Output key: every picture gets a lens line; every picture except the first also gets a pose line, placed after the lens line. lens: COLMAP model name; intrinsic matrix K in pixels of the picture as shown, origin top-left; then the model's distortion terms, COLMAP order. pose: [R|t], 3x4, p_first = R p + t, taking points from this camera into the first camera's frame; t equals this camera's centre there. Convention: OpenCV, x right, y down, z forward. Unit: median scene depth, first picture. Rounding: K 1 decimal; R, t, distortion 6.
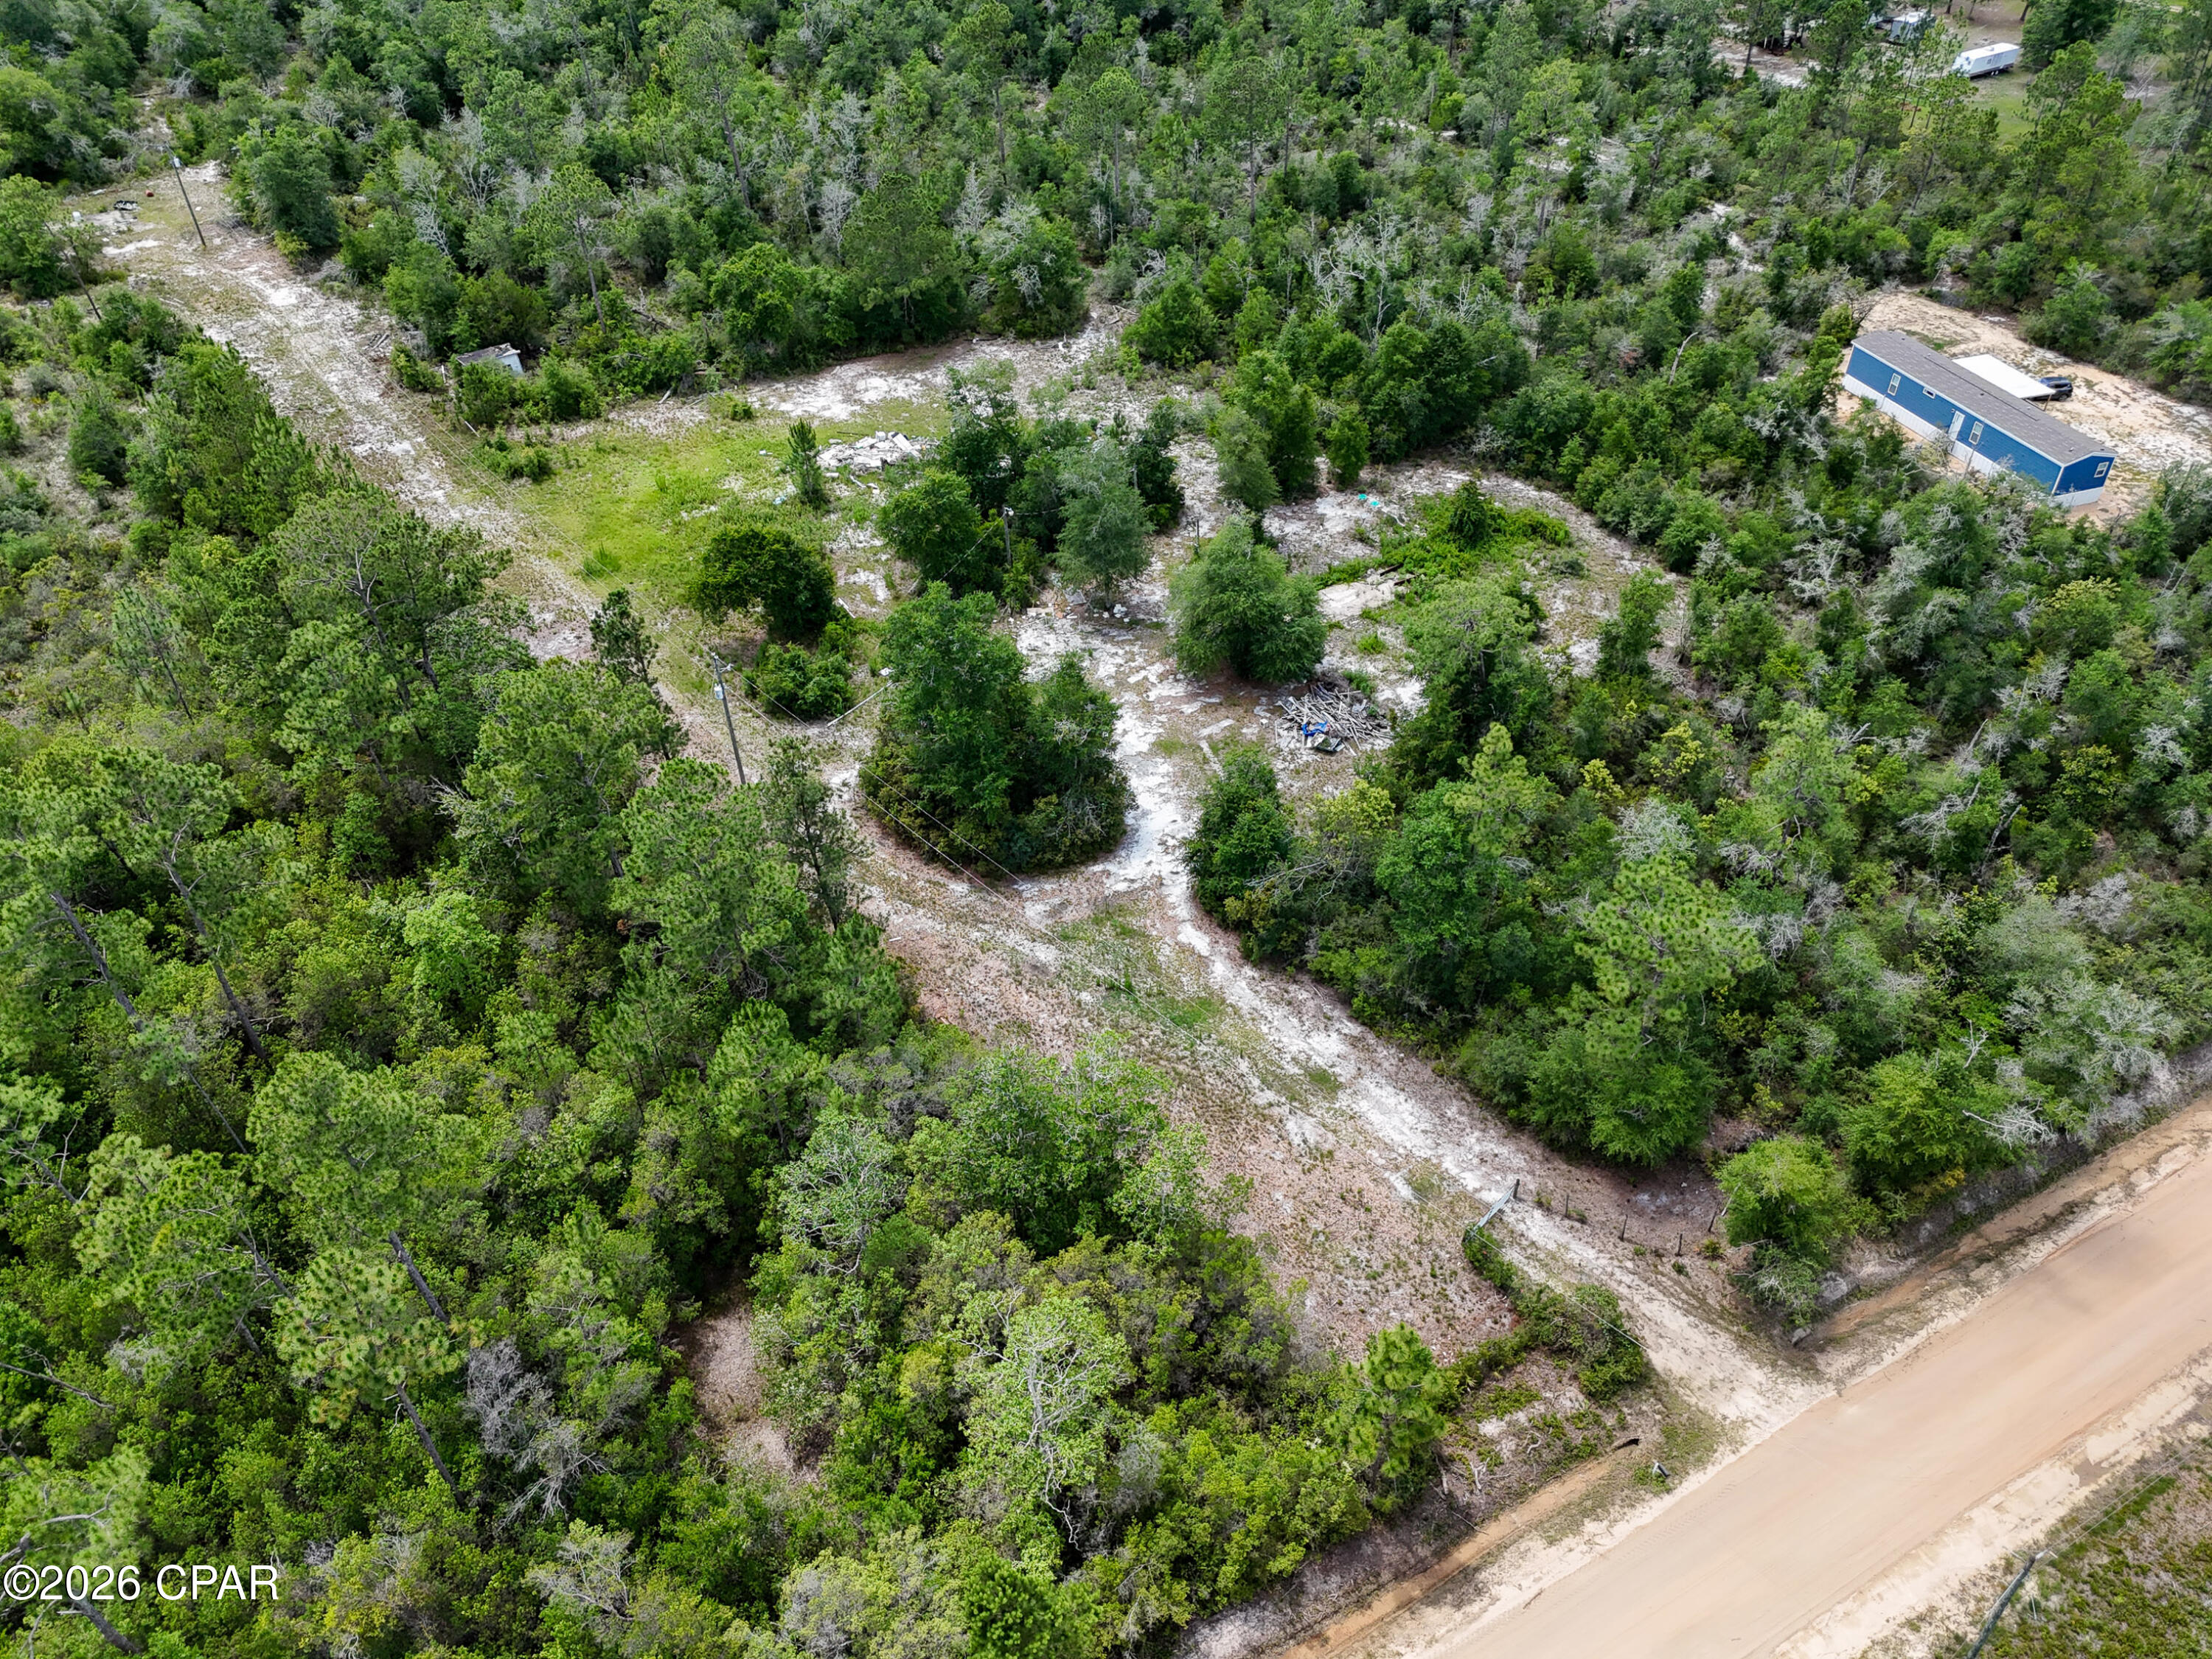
lens RADIAL K [[1577.0, 0, 1106.0], [0, 1577.0, 829.5], [0, 0, 1]] dist [0.002112, -0.004228]
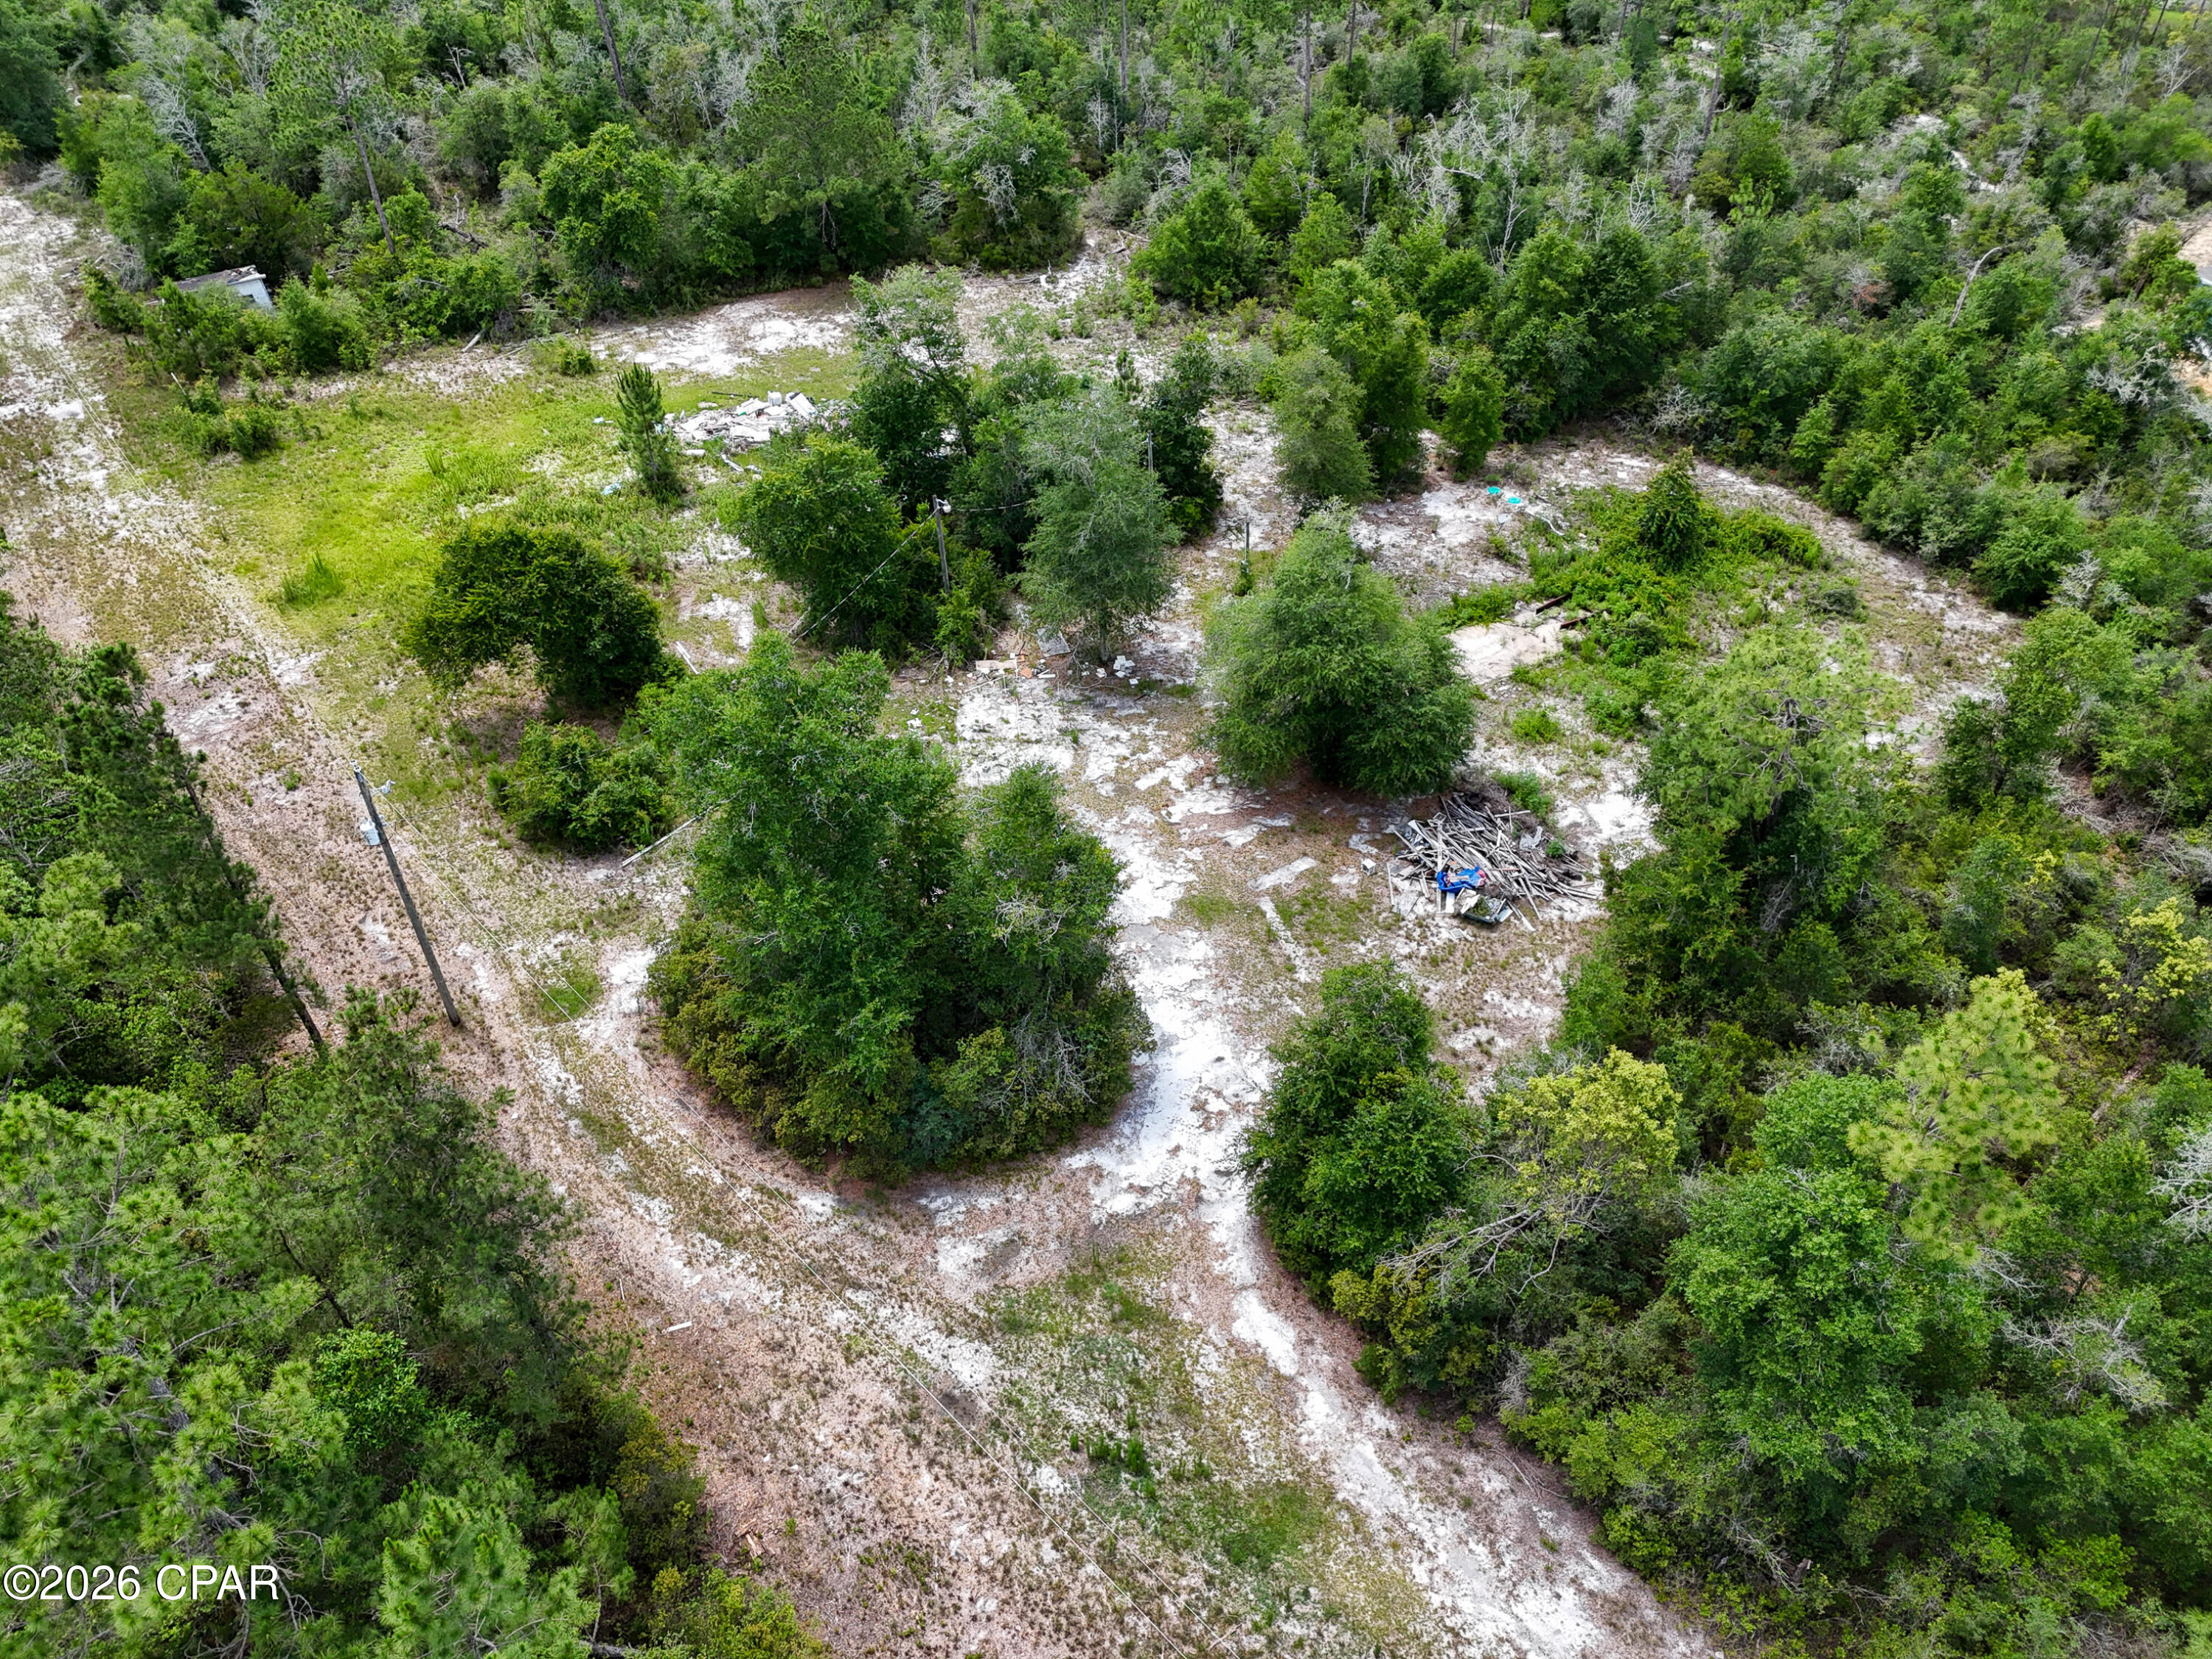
lens RADIAL K [[1577.0, 0, 1106.0], [0, 1577.0, 829.5], [0, 0, 1]] dist [0.002112, -0.004228]
pose [[0.999965, 0.008308, -0.000371, 0.002542], [-0.008311, 0.999921, -0.009381, -0.066737], [0.000293, 0.009384, 0.999956, 0.368937]]
